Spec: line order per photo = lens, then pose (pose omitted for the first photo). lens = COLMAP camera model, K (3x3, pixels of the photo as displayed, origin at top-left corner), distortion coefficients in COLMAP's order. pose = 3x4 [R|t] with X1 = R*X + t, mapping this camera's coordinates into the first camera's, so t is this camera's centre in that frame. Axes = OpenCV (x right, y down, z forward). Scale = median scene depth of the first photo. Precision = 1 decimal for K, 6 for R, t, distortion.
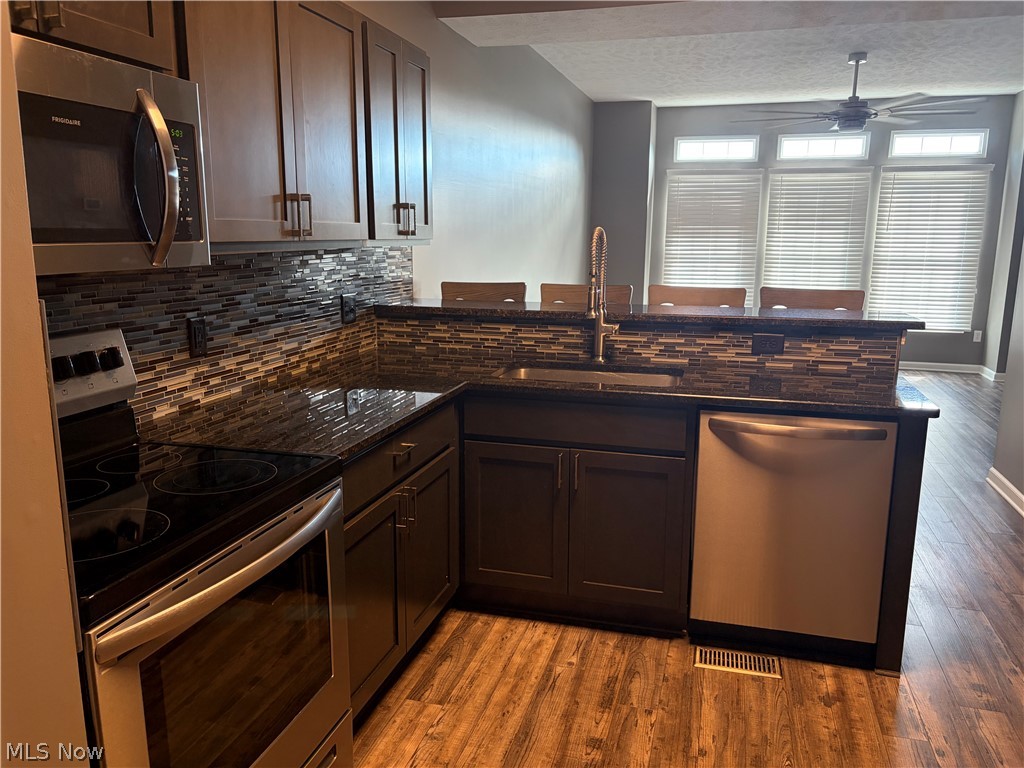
lens RADIAL K [[772.5, 0, 510.7], [0, 772.5, 380.0], [0, 0, 1]] dist [0.023642, -0.024726]
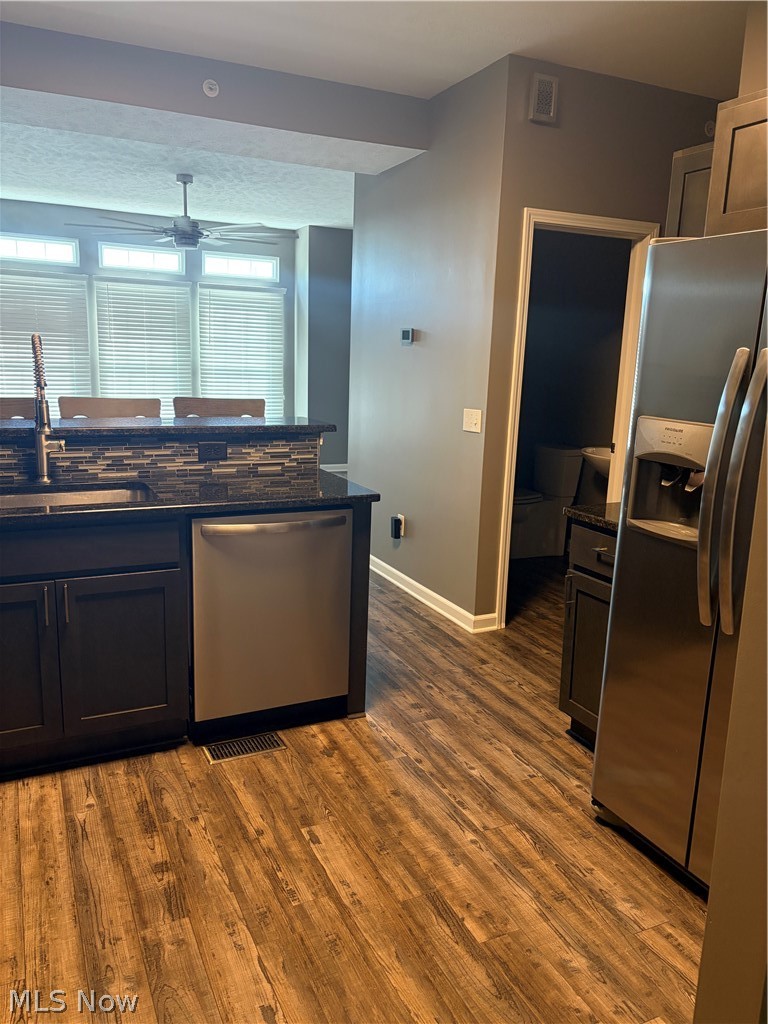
lens RADIAL K [[772.5, 0, 381.9], [0, 772.5, 514.5], [0, 0, 1]] dist [0.023642, -0.024726]
pose [[0.748209, -0.117903, 0.652903, -0.220214], [0.095941, 0.992967, 0.069366, -0.013207], [-0.656490, 0.010740, 0.754259, 0.058055]]
